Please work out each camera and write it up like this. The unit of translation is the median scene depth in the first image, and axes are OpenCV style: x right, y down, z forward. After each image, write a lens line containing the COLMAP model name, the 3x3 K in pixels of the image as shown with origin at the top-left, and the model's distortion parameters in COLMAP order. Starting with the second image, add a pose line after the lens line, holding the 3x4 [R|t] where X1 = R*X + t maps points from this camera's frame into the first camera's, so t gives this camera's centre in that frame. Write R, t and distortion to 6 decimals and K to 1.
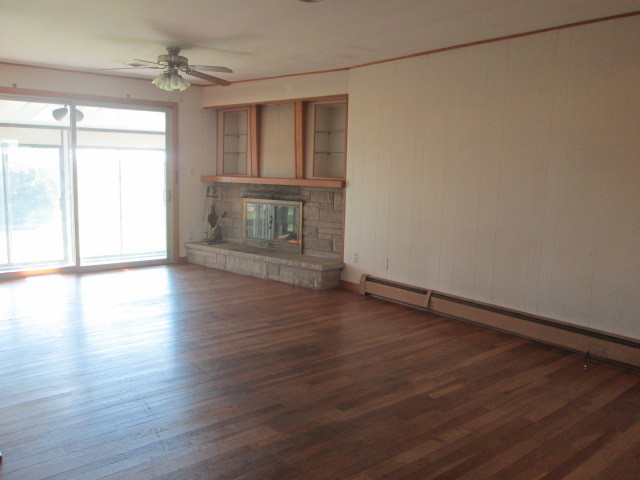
lens RADIAL K [[527.1, 0, 317.4], [0, 527.1, 237.9], [0, 0, 1]] dist [-0.047541, 0.008524]
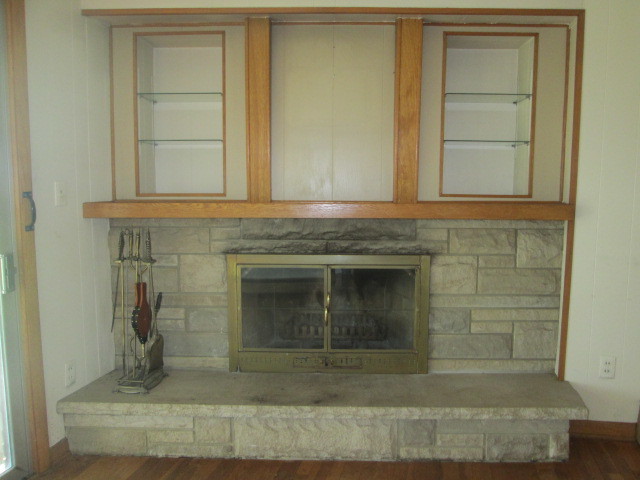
lens RADIAL K [[527.1, 0, 317.4], [0, 527.1, 237.9], [0, 0, 1]] dist [-0.047541, 0.008524]
pose [[0.788375, -0.085884, 0.609171, -0.352033], [0.092845, 0.995476, 0.020189, -0.097242], [-0.608149, 0.040642, 0.792782, 0.698847]]
